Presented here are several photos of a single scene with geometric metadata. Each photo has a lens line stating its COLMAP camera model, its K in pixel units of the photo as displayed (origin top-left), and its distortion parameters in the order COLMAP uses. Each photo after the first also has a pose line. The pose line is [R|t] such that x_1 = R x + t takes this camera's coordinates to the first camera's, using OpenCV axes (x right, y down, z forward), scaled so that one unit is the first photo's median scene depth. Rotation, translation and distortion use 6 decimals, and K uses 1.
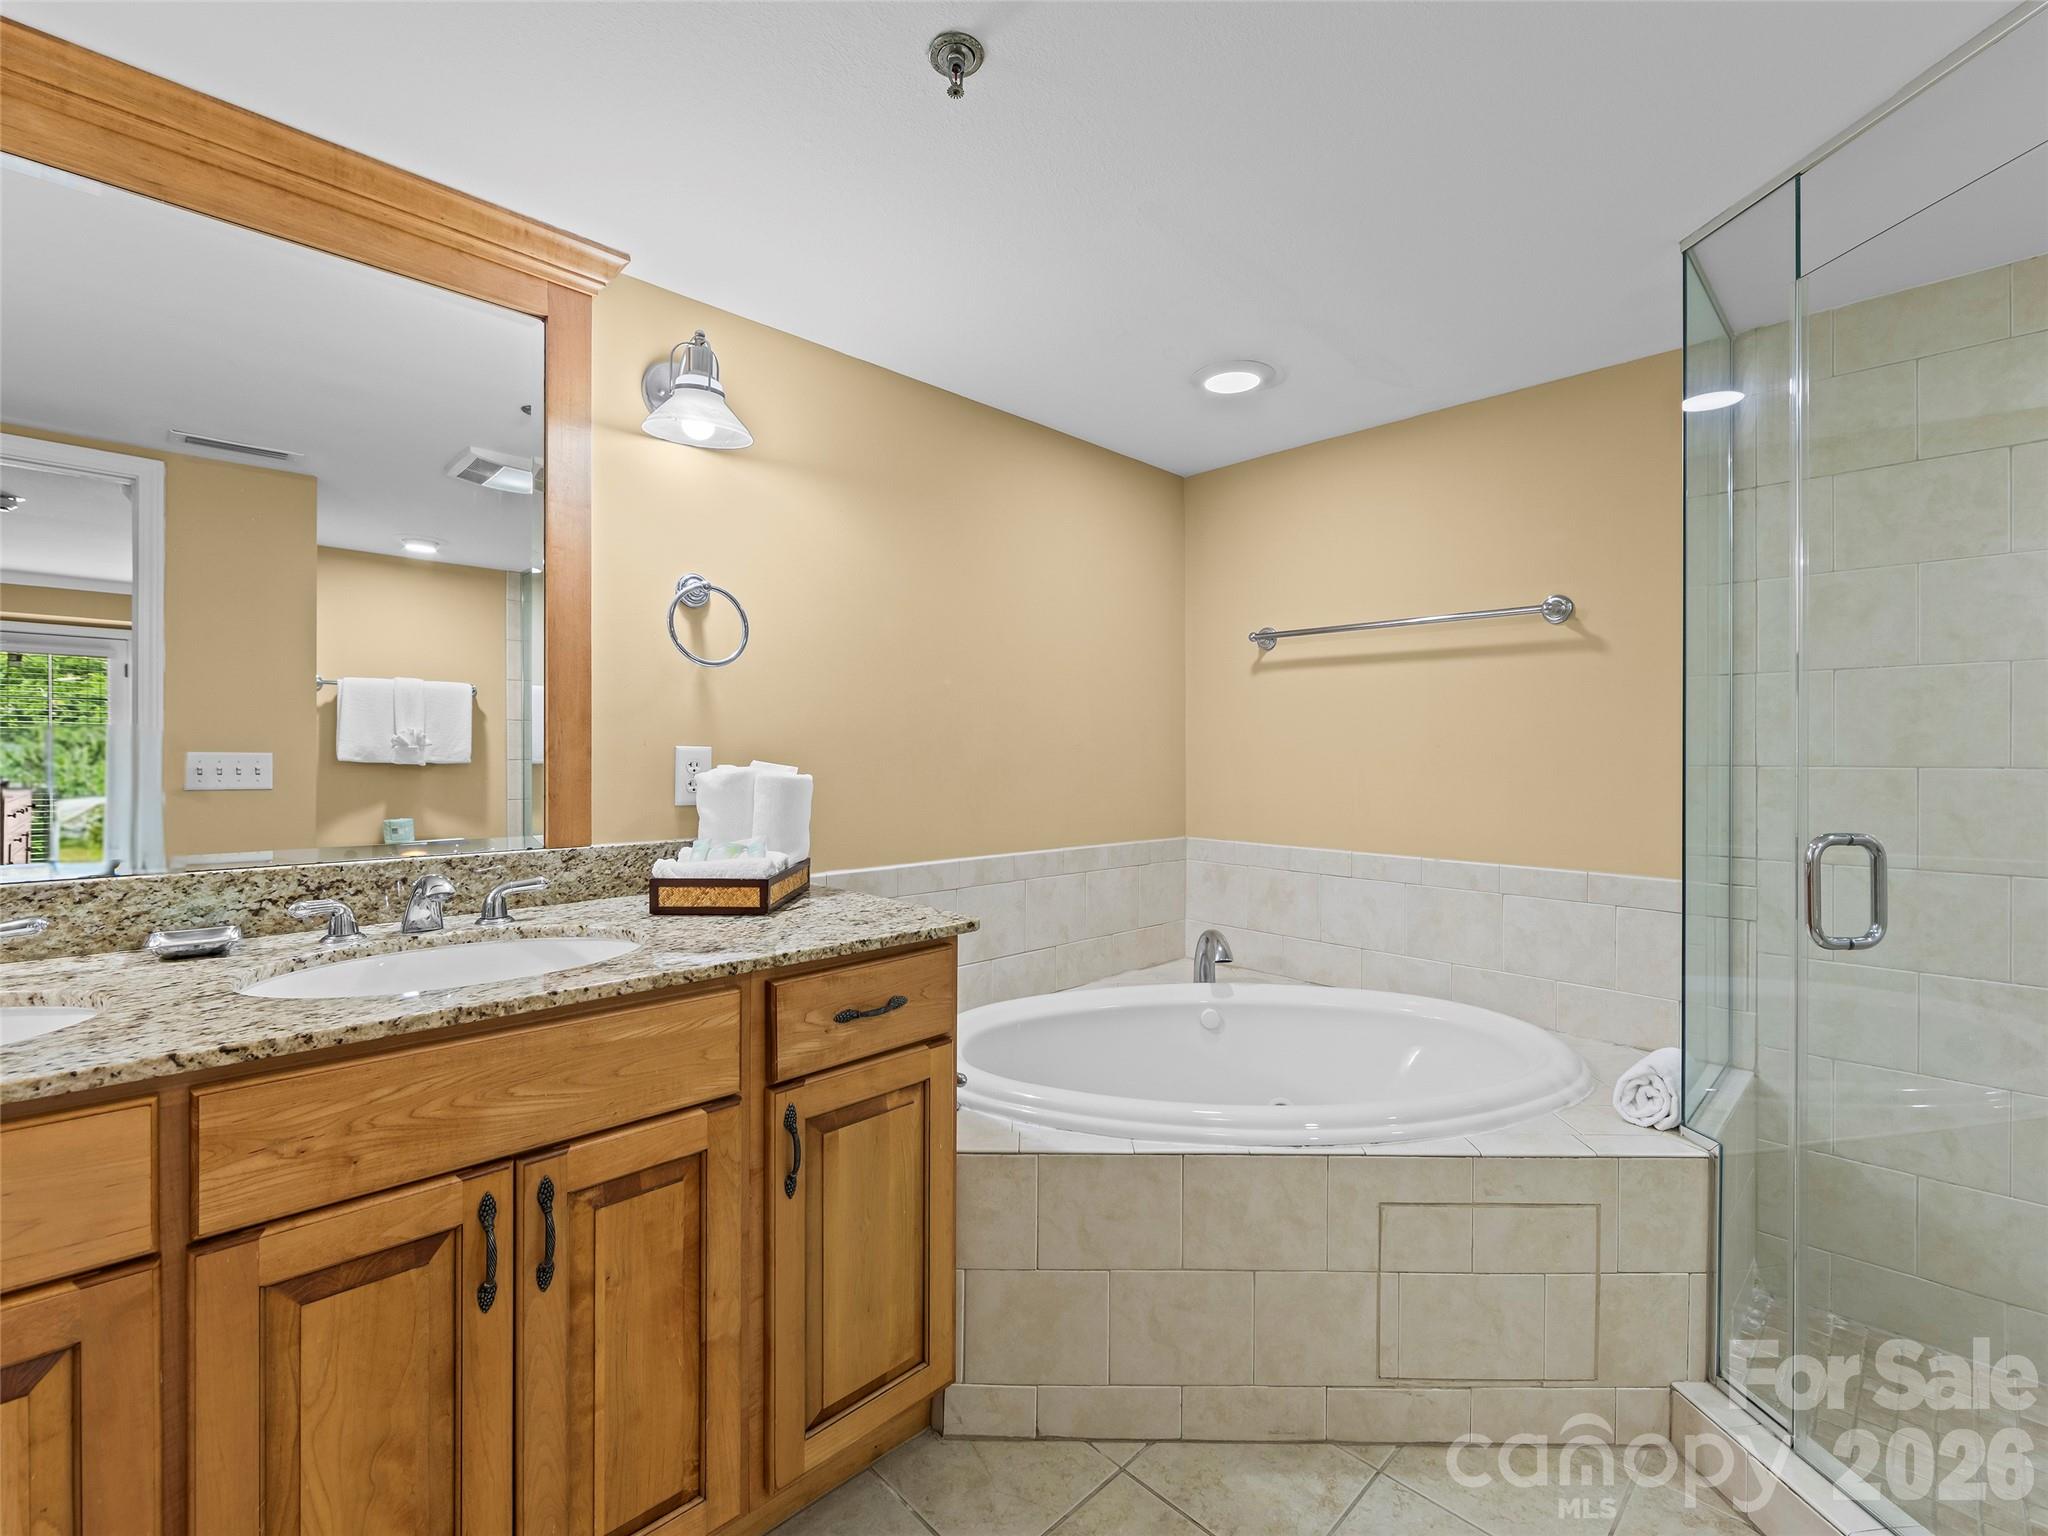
lens RADIAL K [[898.6, 0, 1026.5], [0, 898.6, 763.1], [0, 0, 1]] dist [-0.001388, -0.000127]
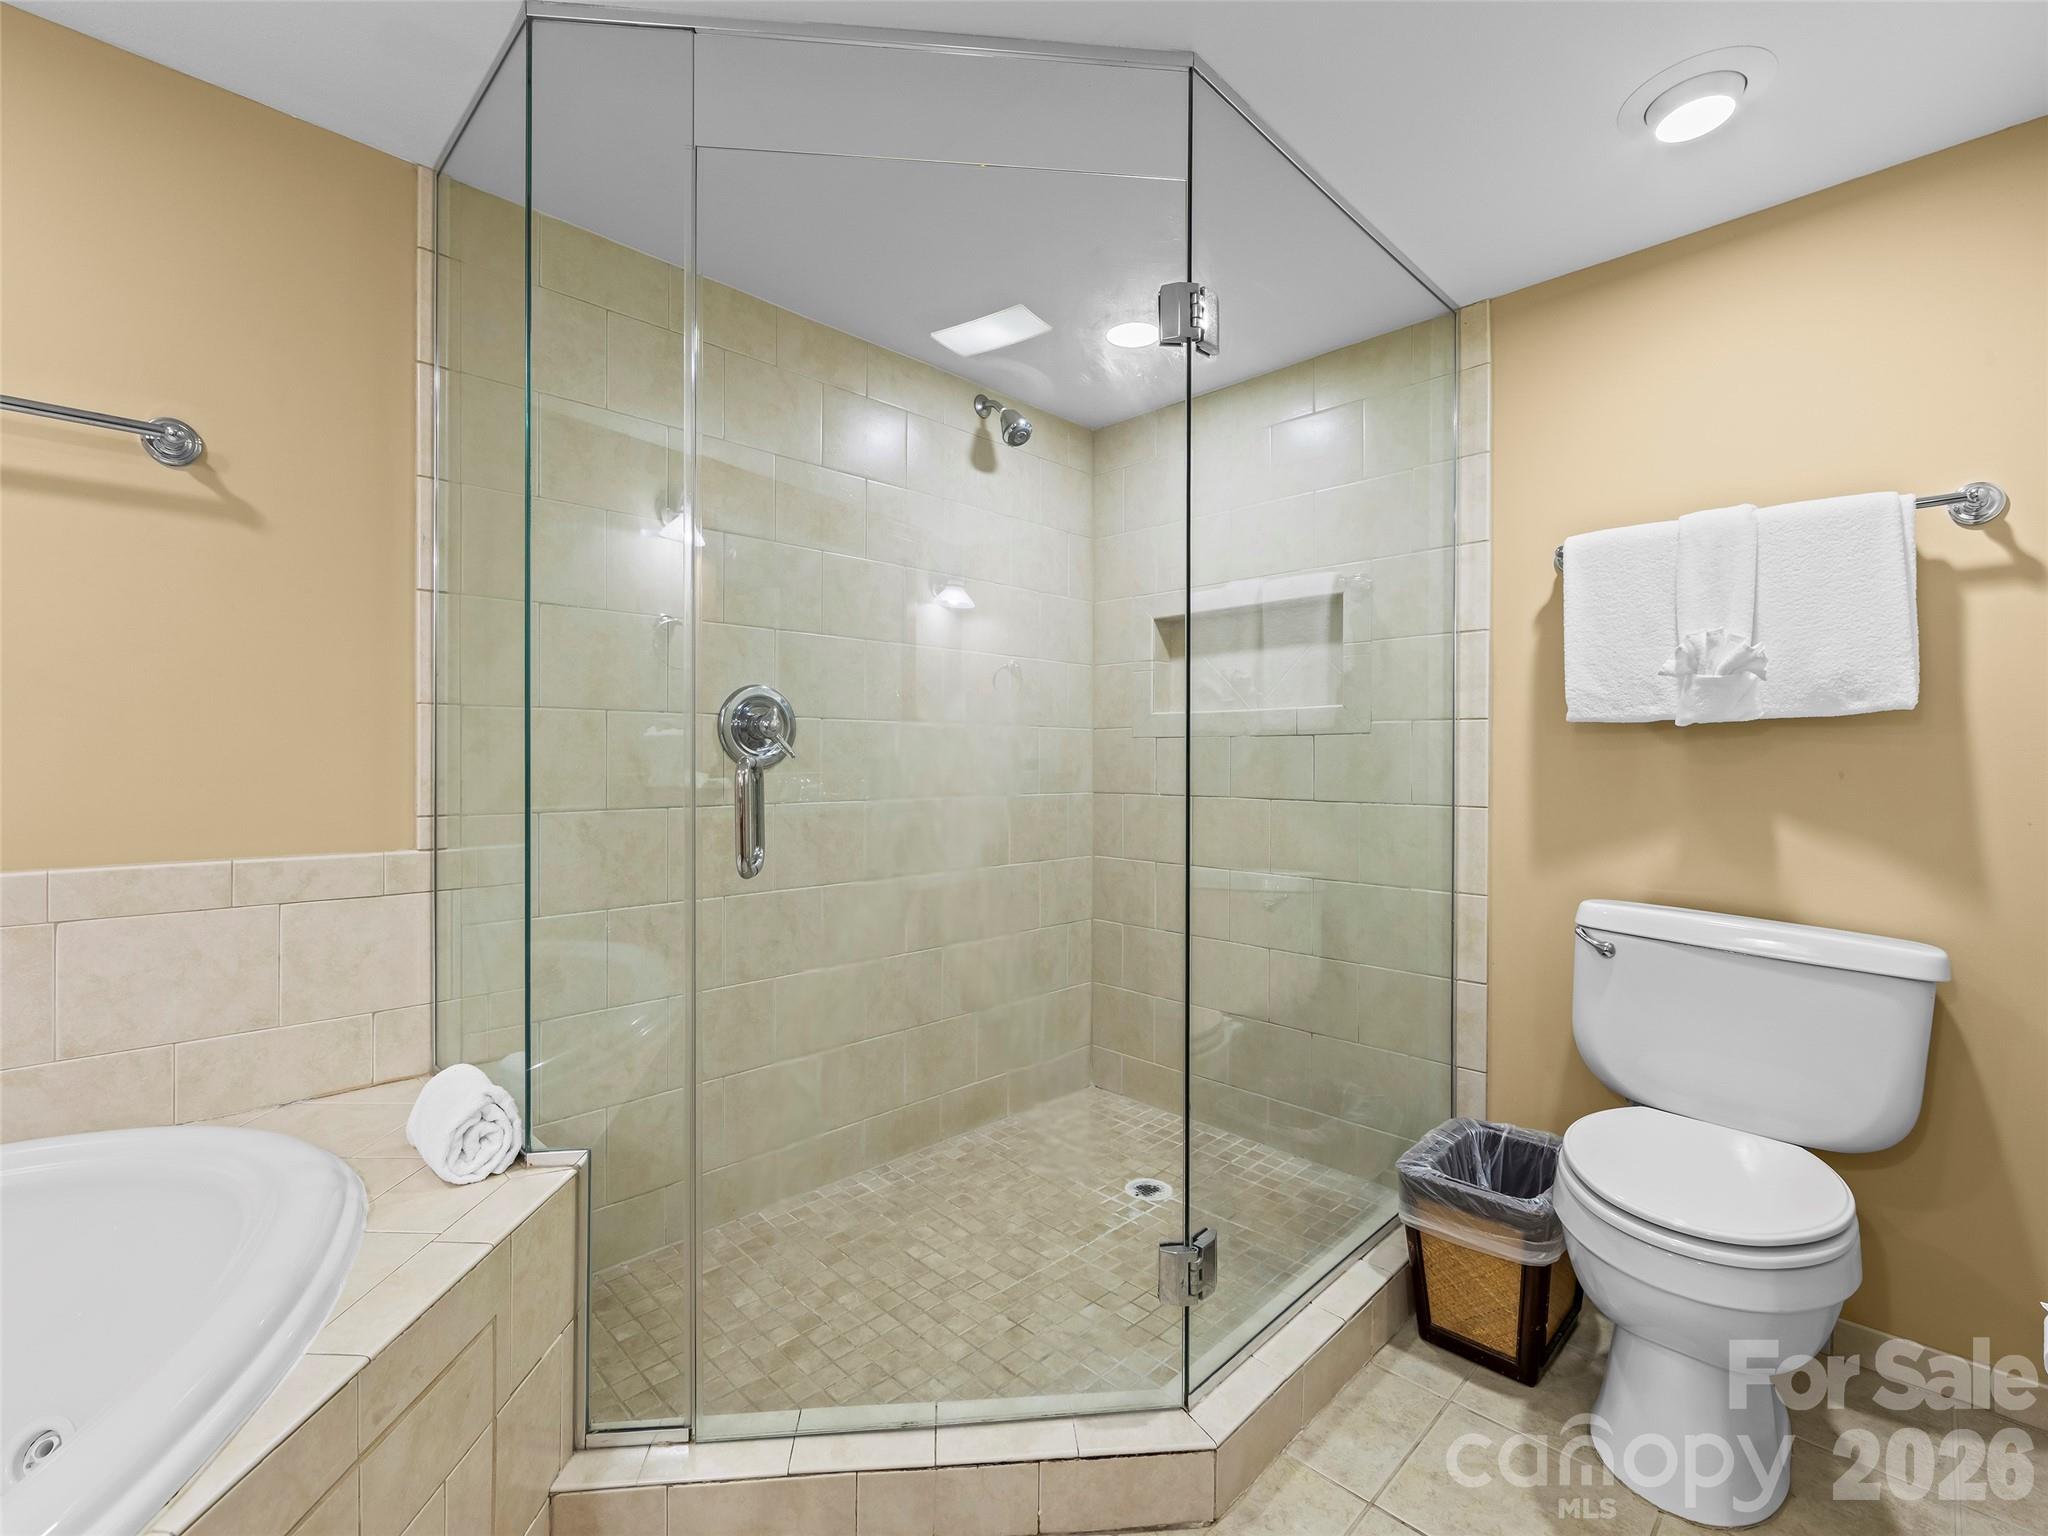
lens RADIAL K [[898.6, 0, 1026.5], [0, 898.6, 765.4], [0, 0, 1]] dist [-0.001388, -0.000127]
pose [[-0.018237, -0.005840, 0.999817, -0.047287], [0.001017, 0.999982, 0.005860, 0.063772], [-0.999833, 0.001123, -0.018231, 0.567431]]
